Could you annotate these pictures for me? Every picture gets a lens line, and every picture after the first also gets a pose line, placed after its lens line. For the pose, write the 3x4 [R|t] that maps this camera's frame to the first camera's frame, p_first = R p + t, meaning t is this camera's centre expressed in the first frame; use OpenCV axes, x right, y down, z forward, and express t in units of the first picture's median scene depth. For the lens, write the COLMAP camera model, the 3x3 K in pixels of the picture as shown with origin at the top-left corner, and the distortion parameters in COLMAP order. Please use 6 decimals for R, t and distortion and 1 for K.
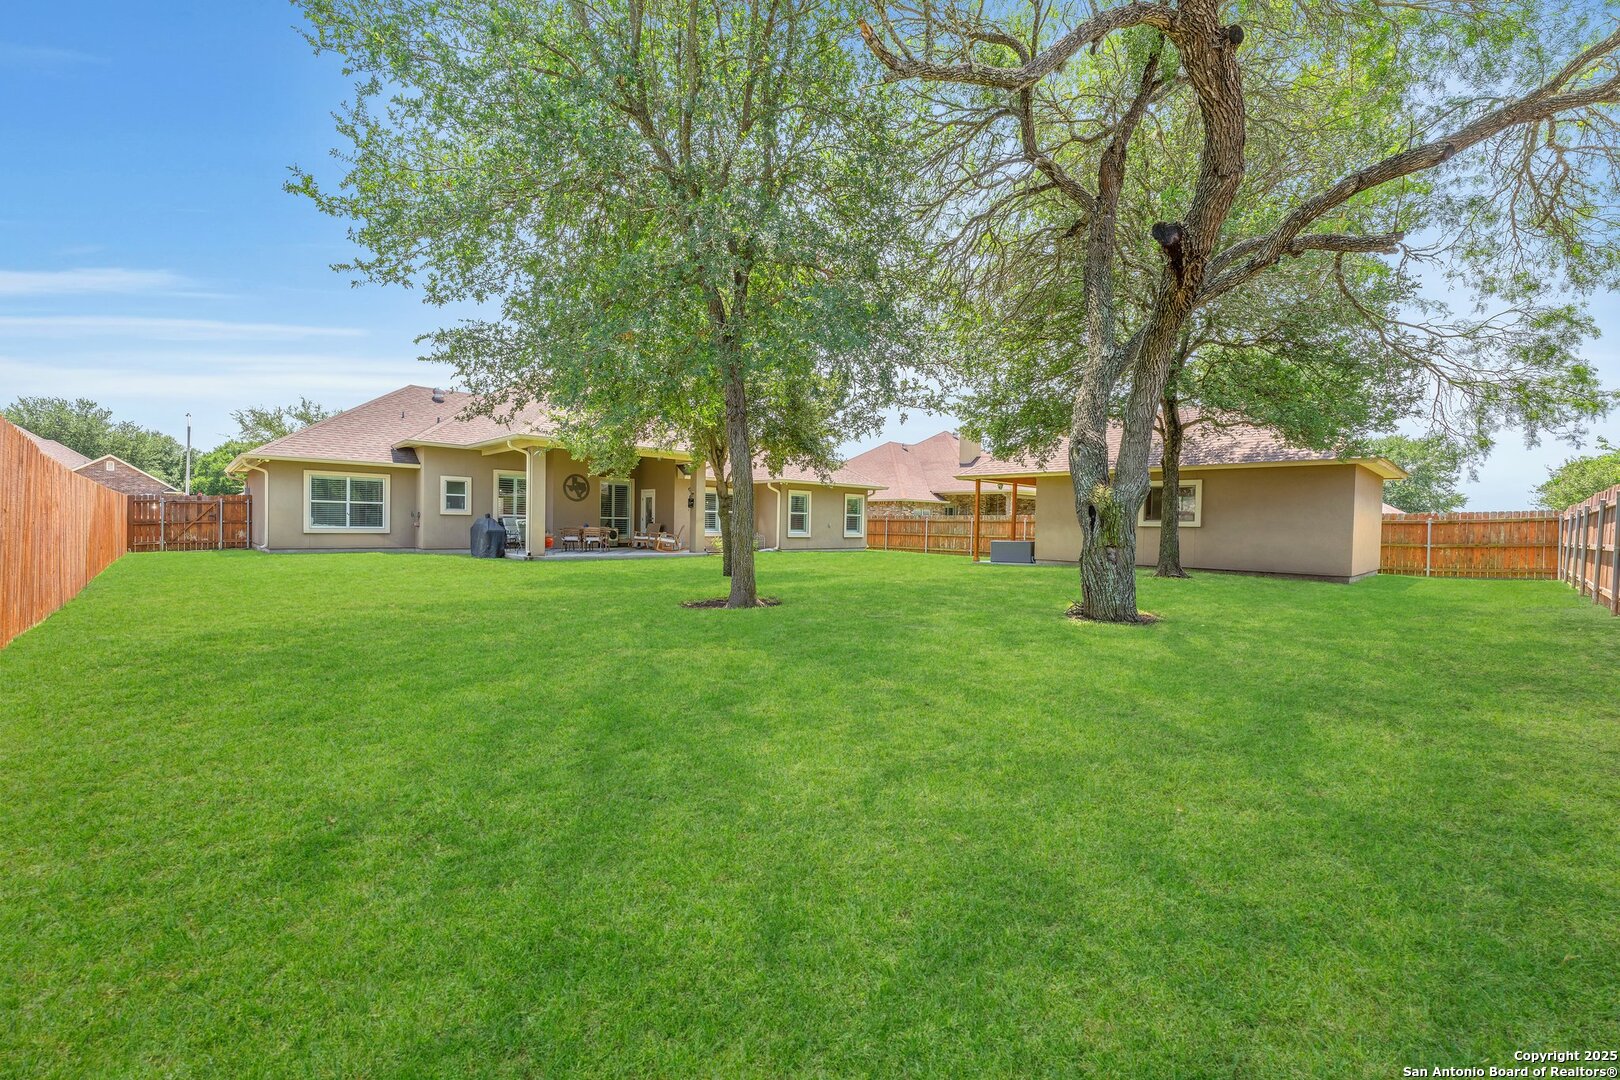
lens RADIAL K [[665.1, 0, 815.7], [0, 665.1, 523.4], [0, 0, 1]] dist [0.000181, -0.000199]
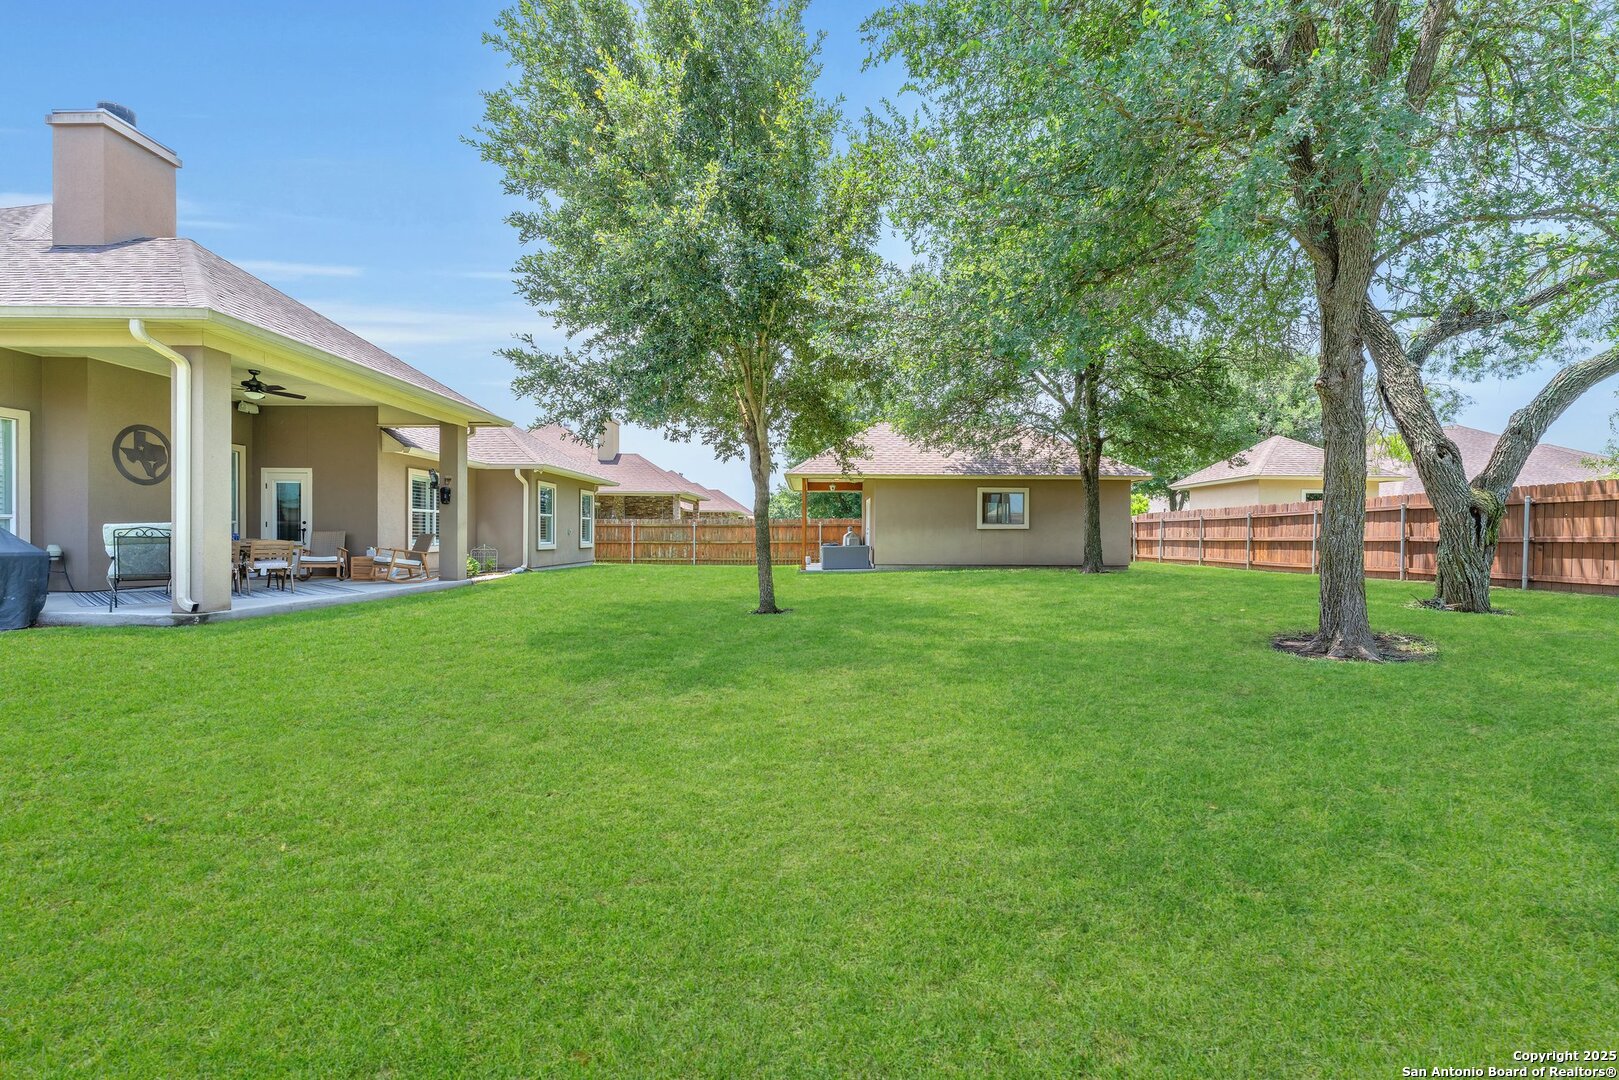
lens RADIAL K [[653.6, 0, 809.5], [0, 653.6, 540.0], [0, 0, 1]] dist [-0.000415, -0.000312]
pose [[0.699024, -0.019596, 0.714829, -0.333802], [0.006957, 0.999764, 0.020604, -0.001493], [-0.715064, -0.009430, 0.698996, 0.334189]]
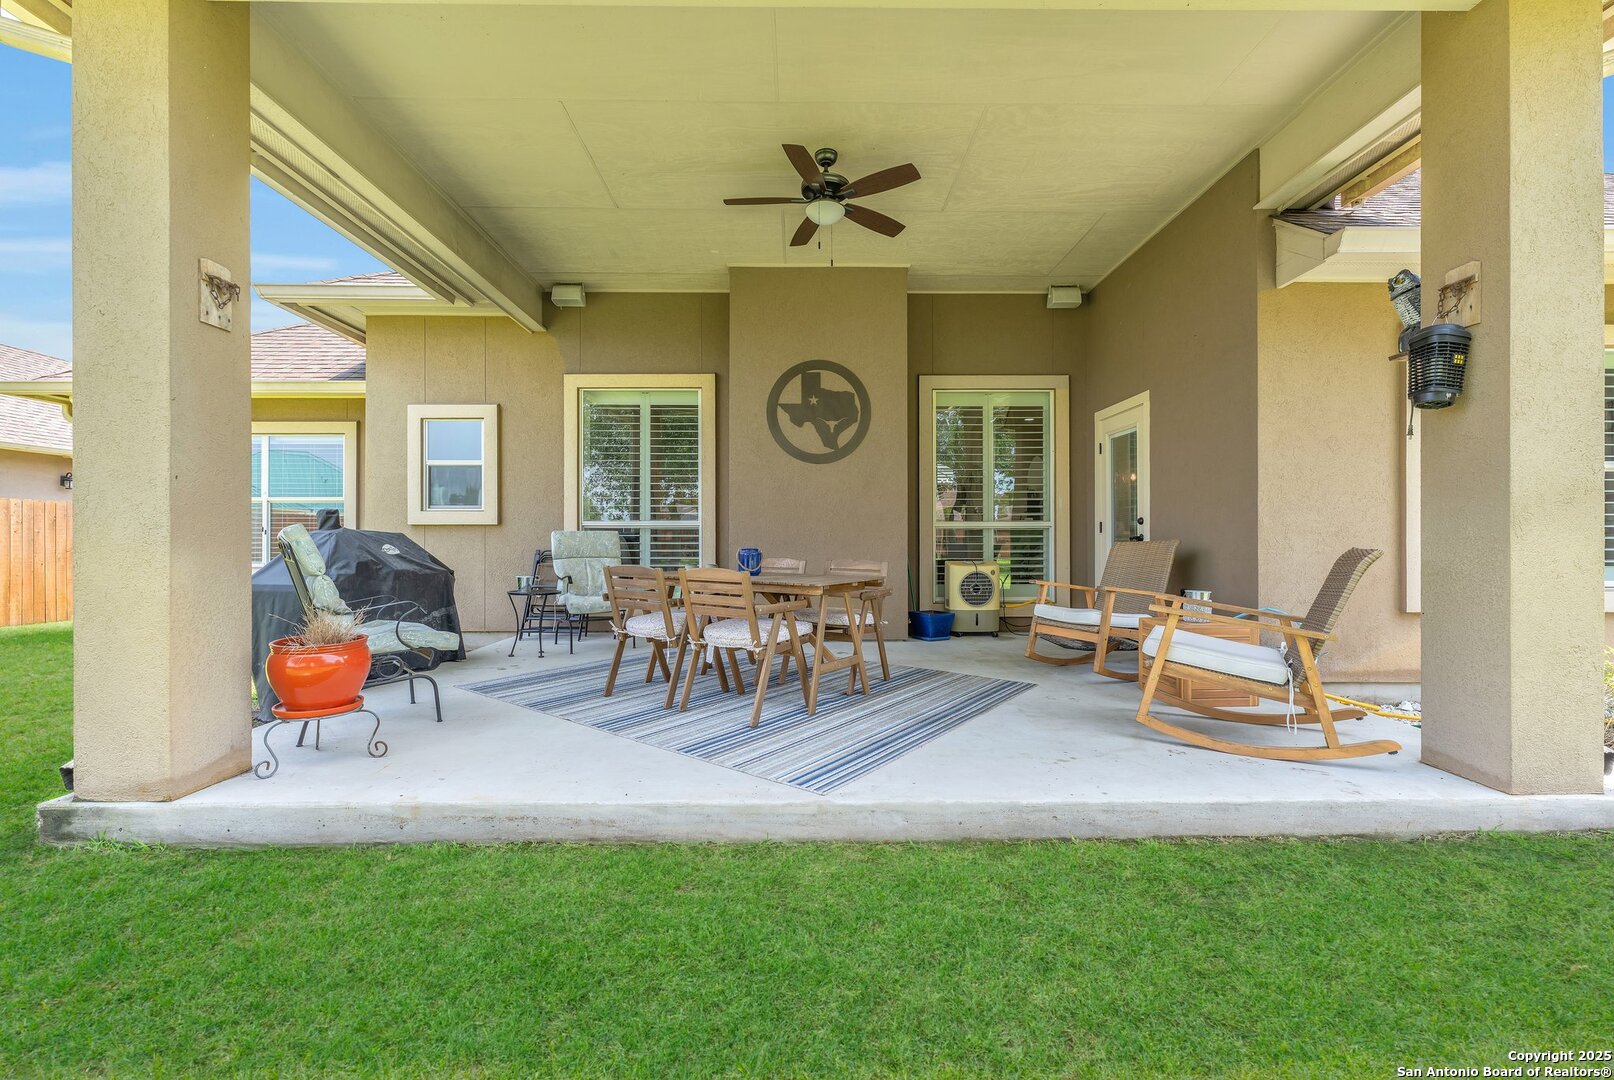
lens RADIAL K [[664.0, 0, 807.0], [0, 664.0, 540.0], [0, 0, 1]] dist [0.000439, -0.000030]
pose [[0.724496, -0.021090, -0.688956, -0.168169], [0.014362, 0.999777, -0.015502, 0.001171], [0.689130, 0.001336, 0.724637, 0.742764]]
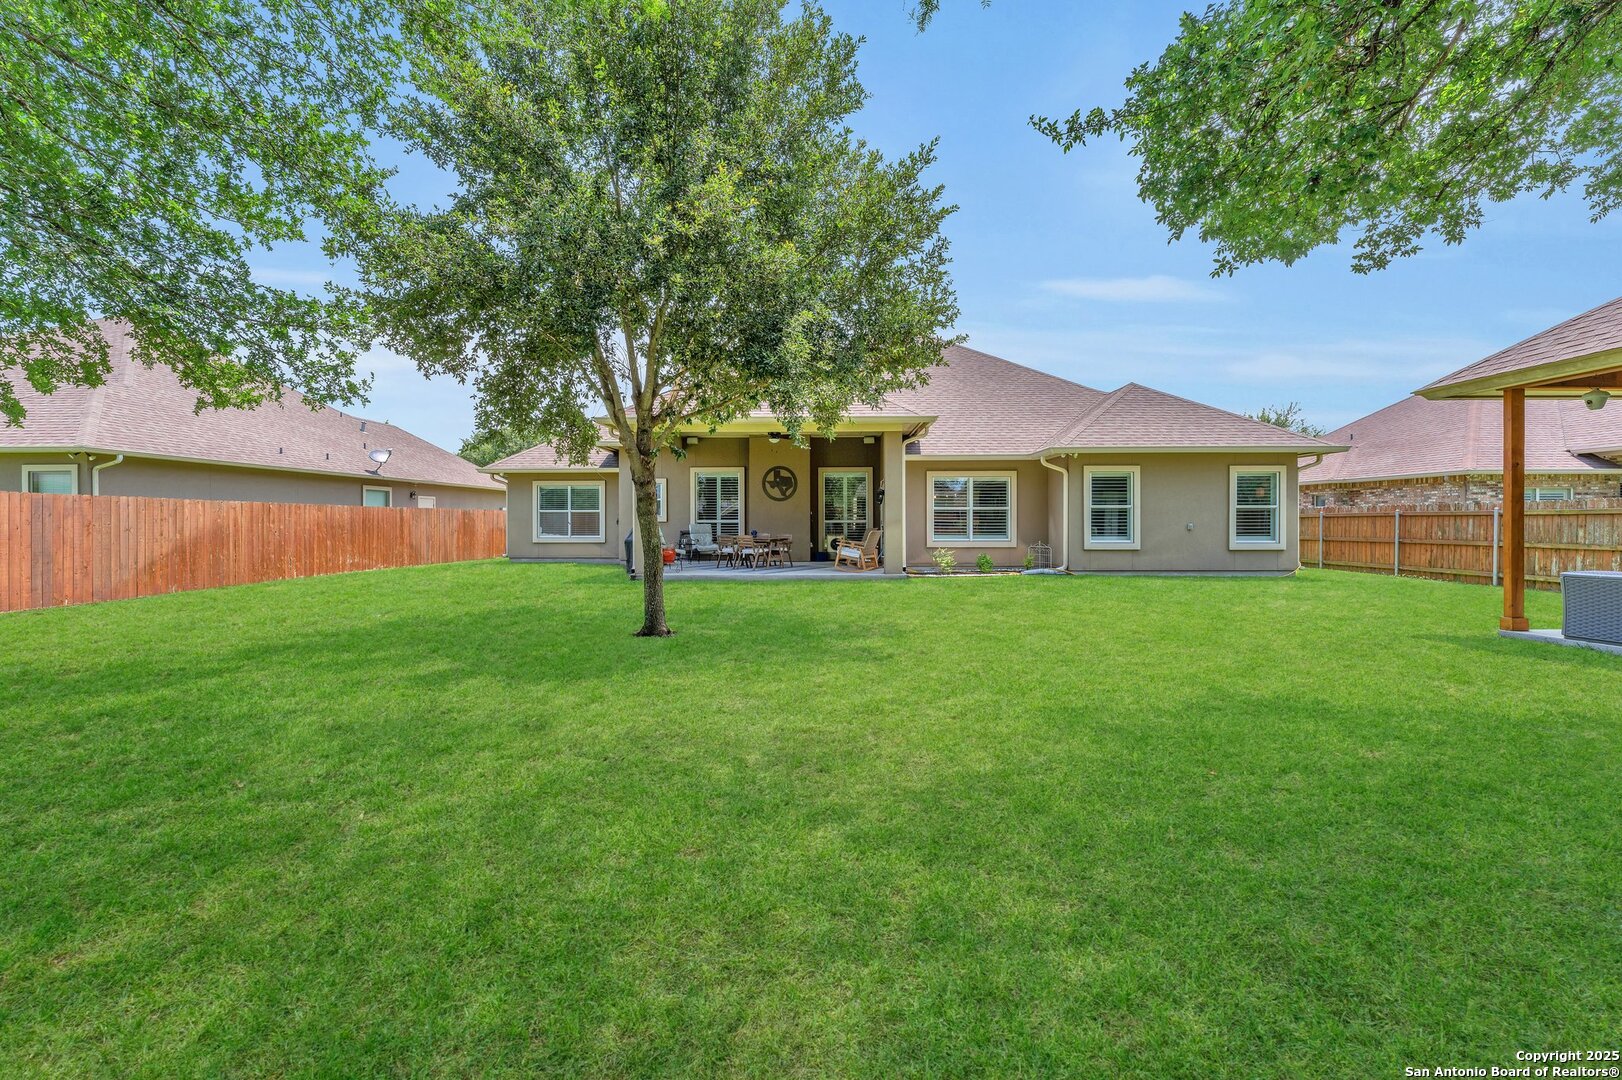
lens RADIAL K [[665.9, 0, 816.7], [0, 665.9, 523.4], [0, 0, 1]] dist [0.000181, -0.000199]
pose [[0.705792, -0.015624, -0.708247, 0.203060], [0.014933, 0.999863, -0.007175, -0.000940], [0.708262, -0.005512, 0.705928, 0.444354]]
